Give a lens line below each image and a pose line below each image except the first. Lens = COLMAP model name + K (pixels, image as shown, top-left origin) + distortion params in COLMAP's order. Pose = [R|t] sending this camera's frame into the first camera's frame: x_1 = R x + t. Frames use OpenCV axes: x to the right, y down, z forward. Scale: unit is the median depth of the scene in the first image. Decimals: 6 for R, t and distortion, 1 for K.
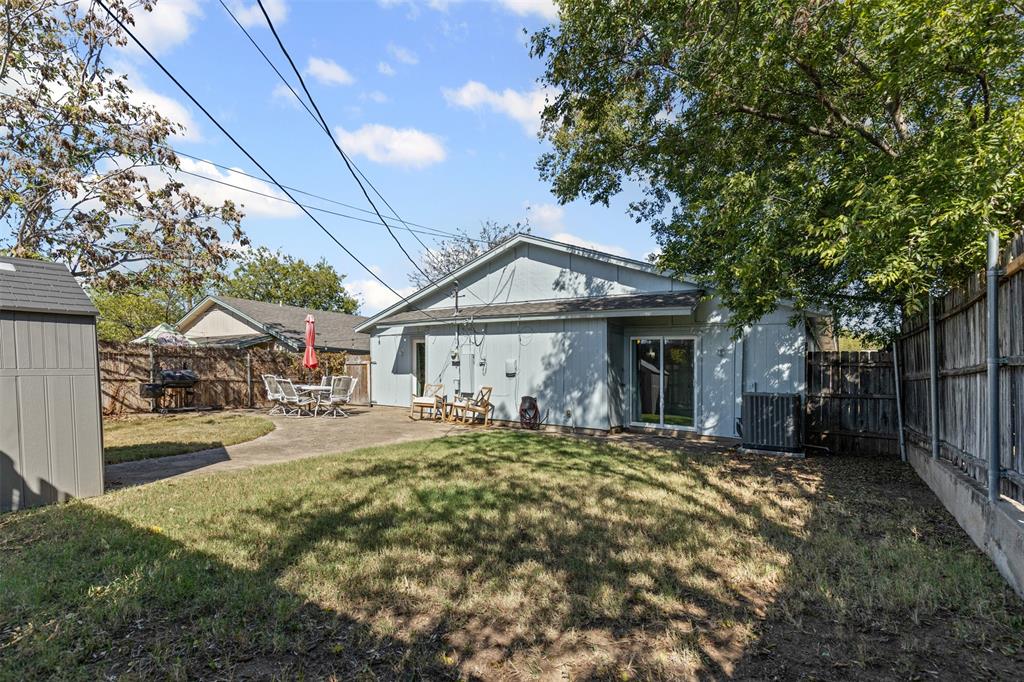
lens RADIAL K [[460.1, 0, 512.5], [0, 460.1, 356.1], [0, 0, 1]] dist [-0.000371, -0.000042]
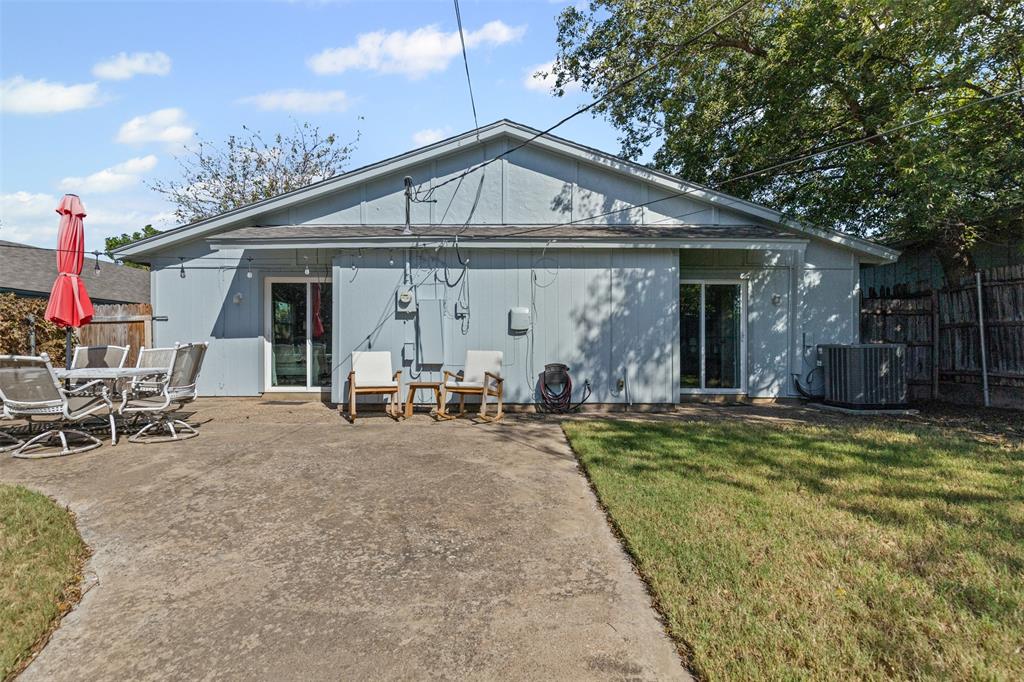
lens RADIAL K [[456.2, 0, 511.9], [0, 456.2, 319.0], [0, 0, 1]] dist [0.001139, 0.000176]
pose [[0.833903, -0.004076, 0.551896, -0.353524], [0.001876, 0.999988, 0.004550, 0.018931], [-0.551908, -0.002758, 0.833901, 0.457182]]
